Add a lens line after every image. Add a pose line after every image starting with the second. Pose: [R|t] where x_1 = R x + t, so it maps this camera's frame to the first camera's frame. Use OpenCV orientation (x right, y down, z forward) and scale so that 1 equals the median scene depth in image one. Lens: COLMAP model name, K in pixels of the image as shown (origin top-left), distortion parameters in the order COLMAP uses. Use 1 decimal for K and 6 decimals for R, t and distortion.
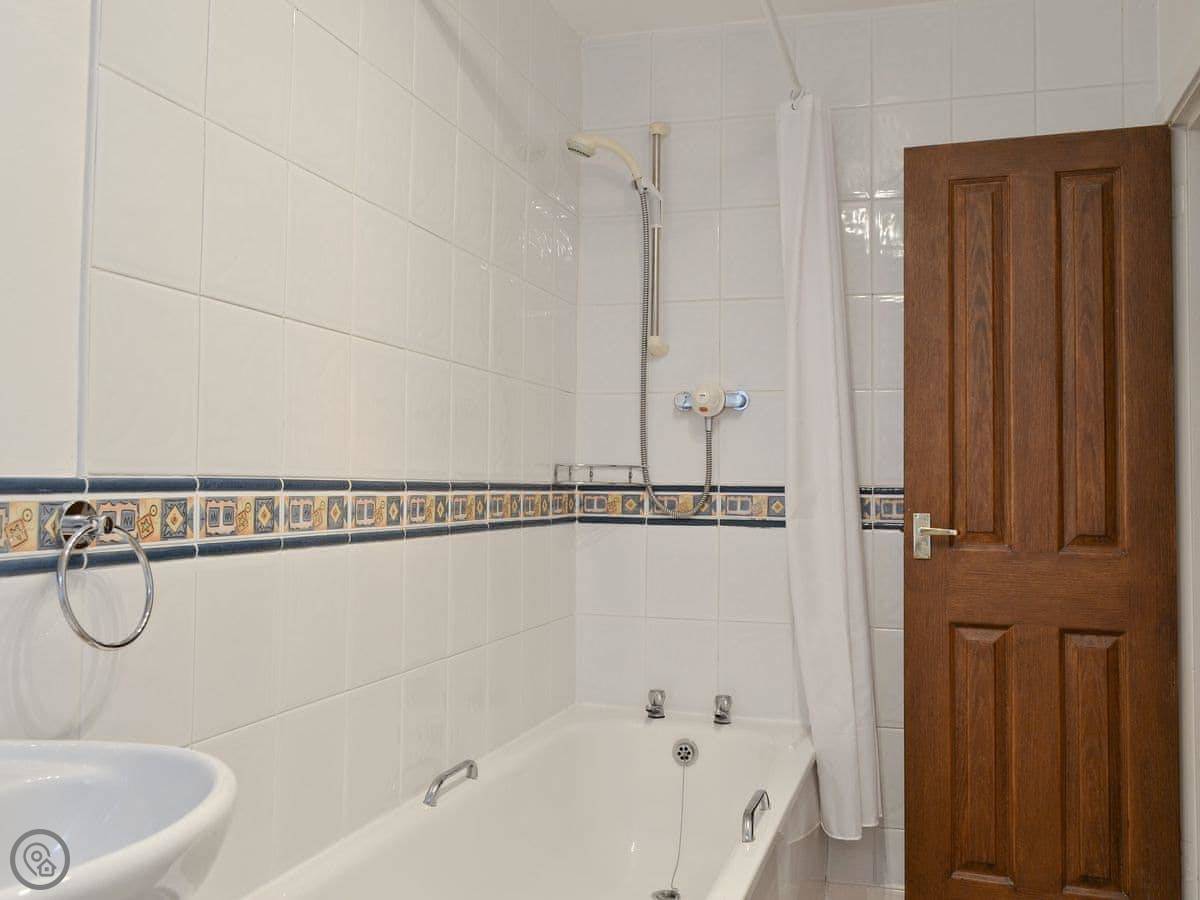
lens RADIAL K [[1135.1, 0, 600.5], [0, 1135.1, 470.6], [0, 0, 1]] dist [0.005512, -0.002332]
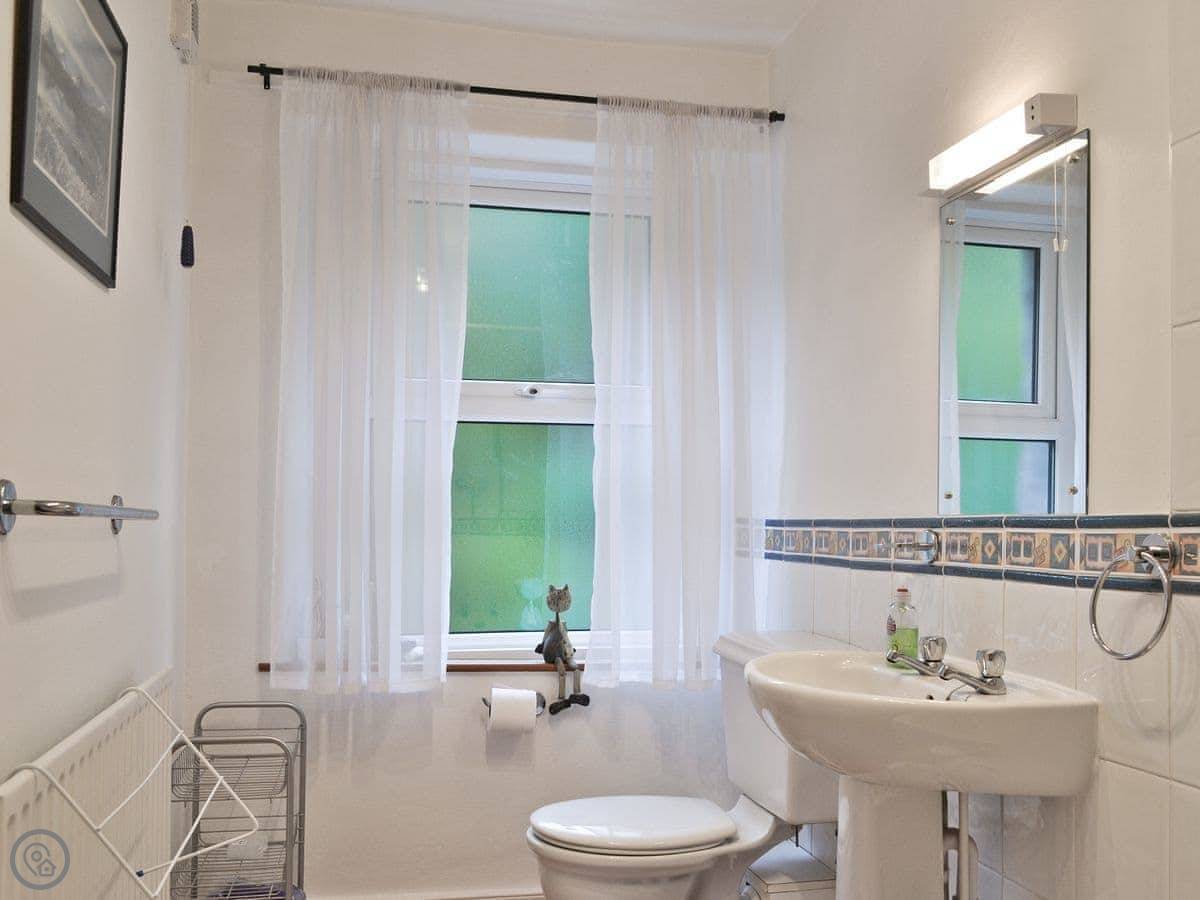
lens RADIAL K [[1077.4, 0, 648.7], [0, 1077.4, 443.6], [0, 0, 1]] dist [-0.072728, -0.003013]
pose [[-0.859445, -0.040441, -0.509627, 0.540538], [0.007658, 0.995736, -0.091930, 0.029203], [0.511172, -0.082911, -0.855470, 1.694741]]
